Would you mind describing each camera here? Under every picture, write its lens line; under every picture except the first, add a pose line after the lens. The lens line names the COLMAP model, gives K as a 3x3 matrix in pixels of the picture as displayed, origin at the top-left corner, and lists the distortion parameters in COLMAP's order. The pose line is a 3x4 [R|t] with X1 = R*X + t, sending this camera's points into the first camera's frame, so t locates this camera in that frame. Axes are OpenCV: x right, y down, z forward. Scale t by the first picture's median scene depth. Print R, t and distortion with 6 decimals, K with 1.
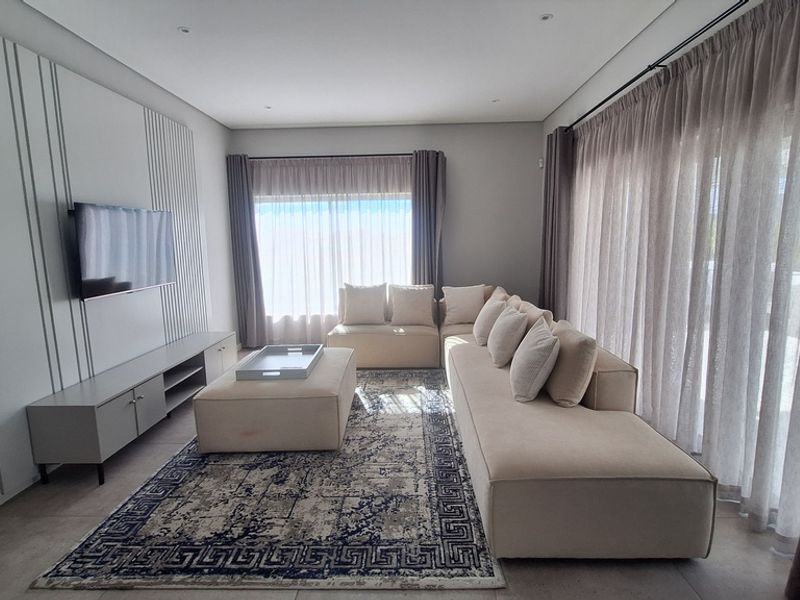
lens RADIAL K [[421.4, 0, 400.0], [0, 421.4, 300.0], [0, 0, 1]] dist [-0.001204, -0.000089]
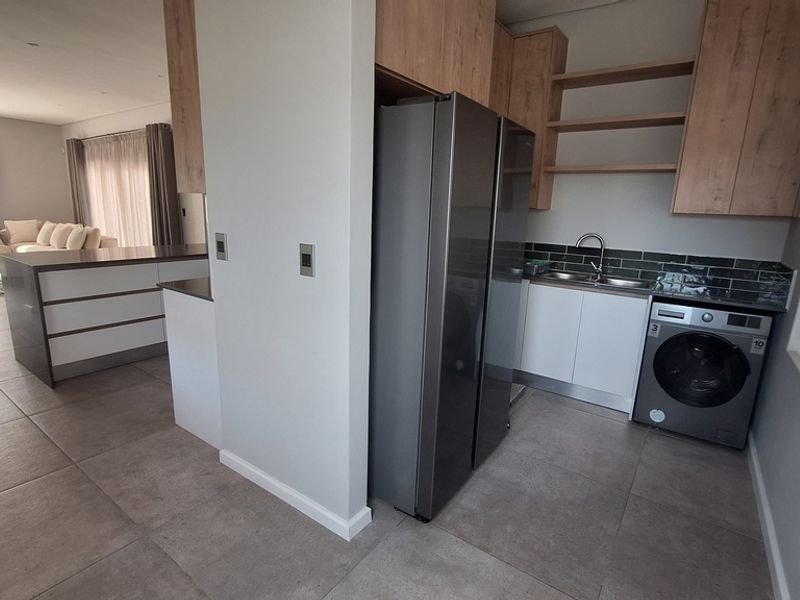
lens RADIAL K [[421.4, 0, 400.0], [0, 421.4, 300.0], [0, 0, 1]] dist [-0.001204, -0.000089]
pose [[0.558183, -0.137501, 0.818245, -0.633093], [0.076062, 0.990500, 0.114561, 0.305956], [-0.826224, -0.001708, 0.563339, -1.799045]]
